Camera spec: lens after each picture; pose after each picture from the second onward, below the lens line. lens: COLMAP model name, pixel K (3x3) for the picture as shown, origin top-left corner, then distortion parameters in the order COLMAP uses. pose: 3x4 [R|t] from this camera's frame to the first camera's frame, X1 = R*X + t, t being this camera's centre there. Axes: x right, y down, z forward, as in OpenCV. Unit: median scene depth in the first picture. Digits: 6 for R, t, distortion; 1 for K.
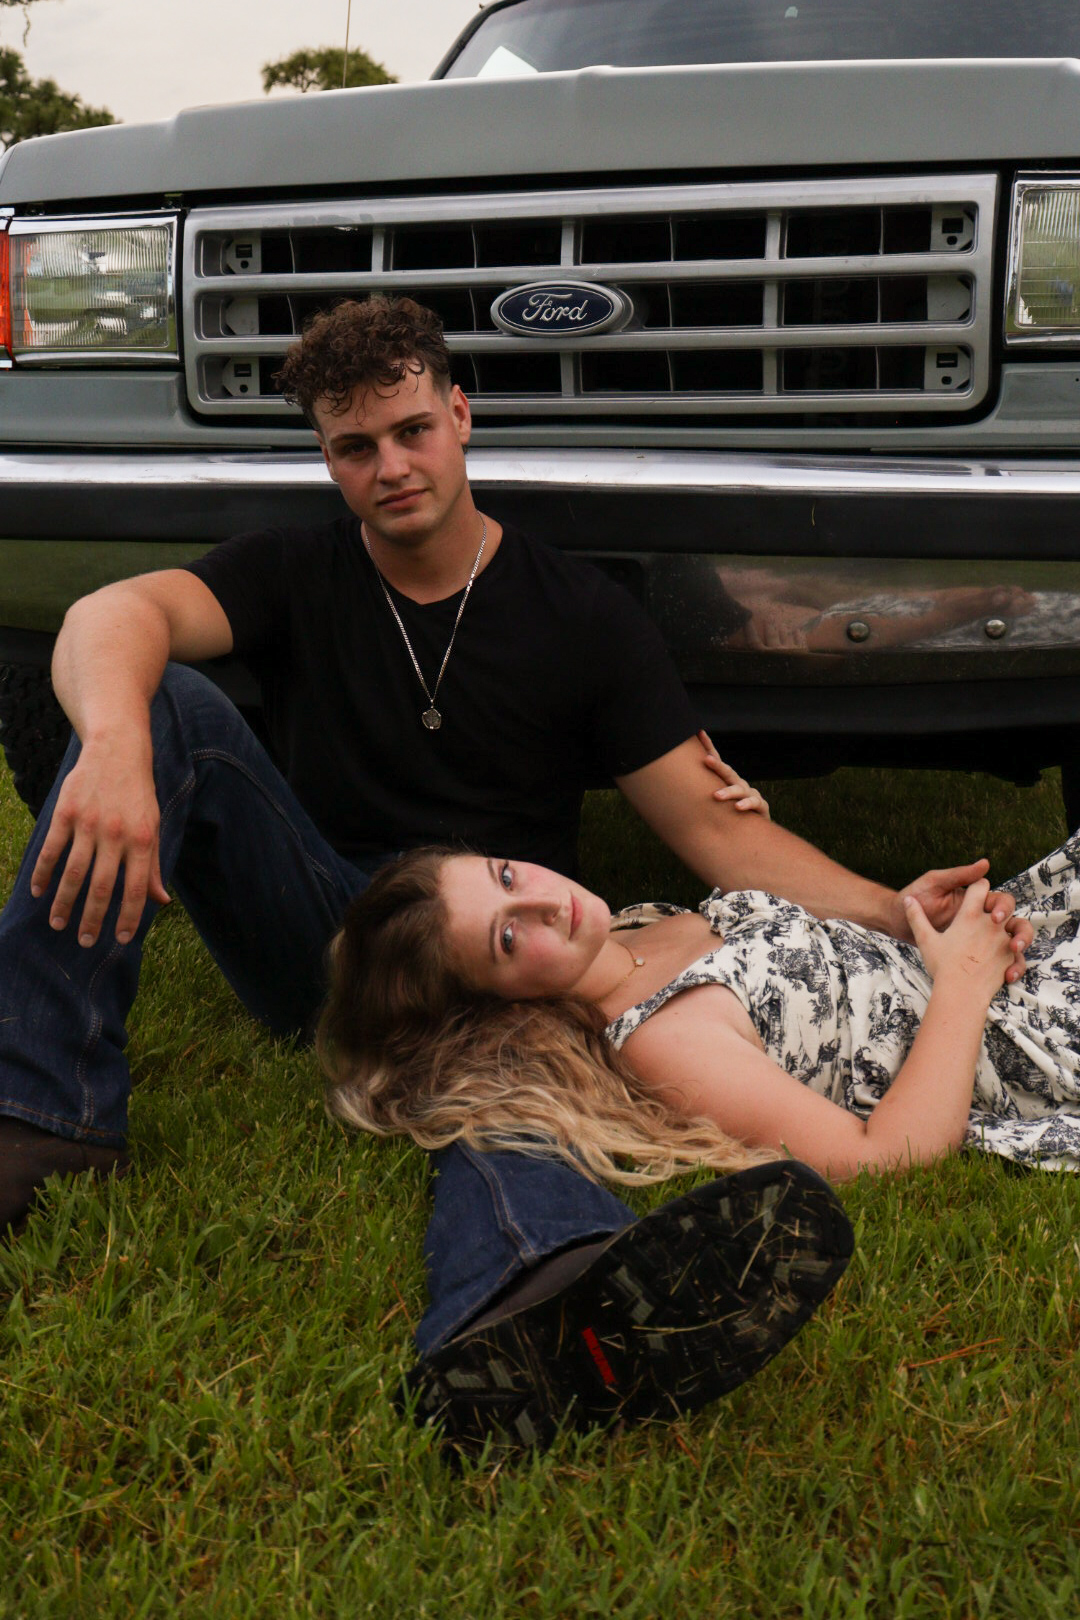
lens RADIAL K [[2007.2, 0, 540.4], [0, 2007.2, 809.5], [0, 0, 1]] dist [0.028971, 0.000000]
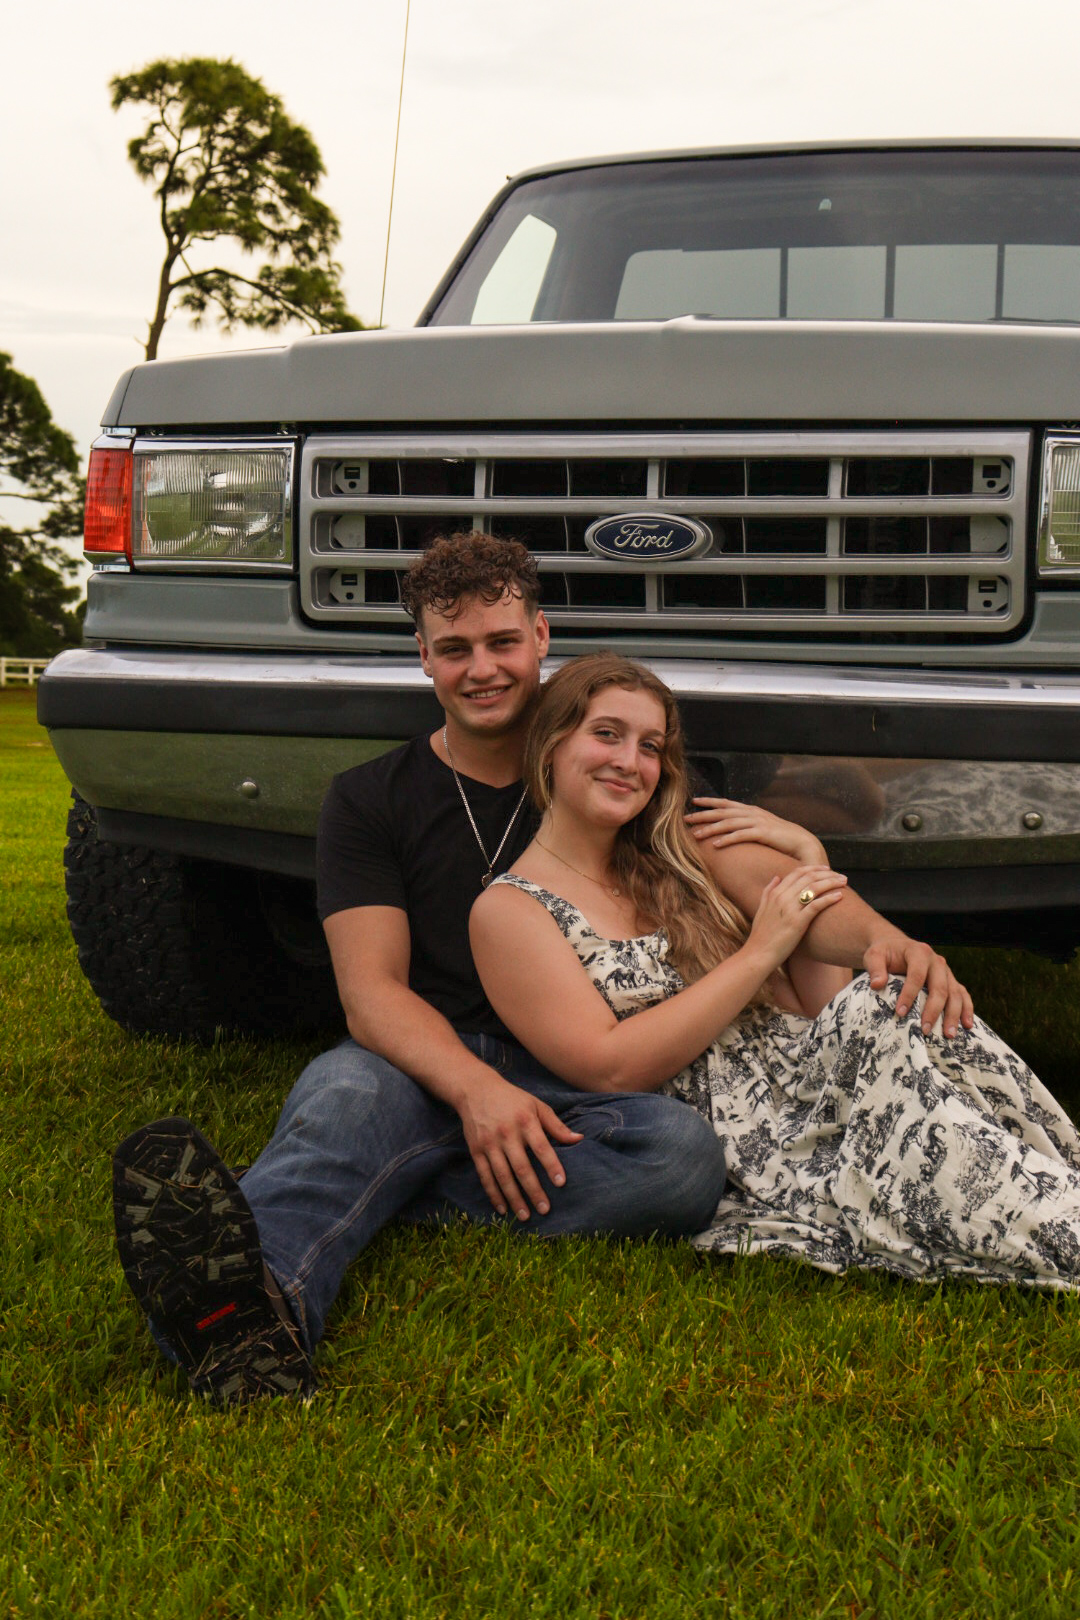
lens RADIAL K [[2615.3, 0, 540.0], [0, 2615.3, 811.0], [0, 0, 1]] dist [0.108610, 0.000000]
pose [[0.999232, 0.007246, 0.038516, -0.104933], [-0.004227, 0.996953, -0.077885, 0.020301], [-0.038963, 0.077662, 0.996218, -0.450733]]
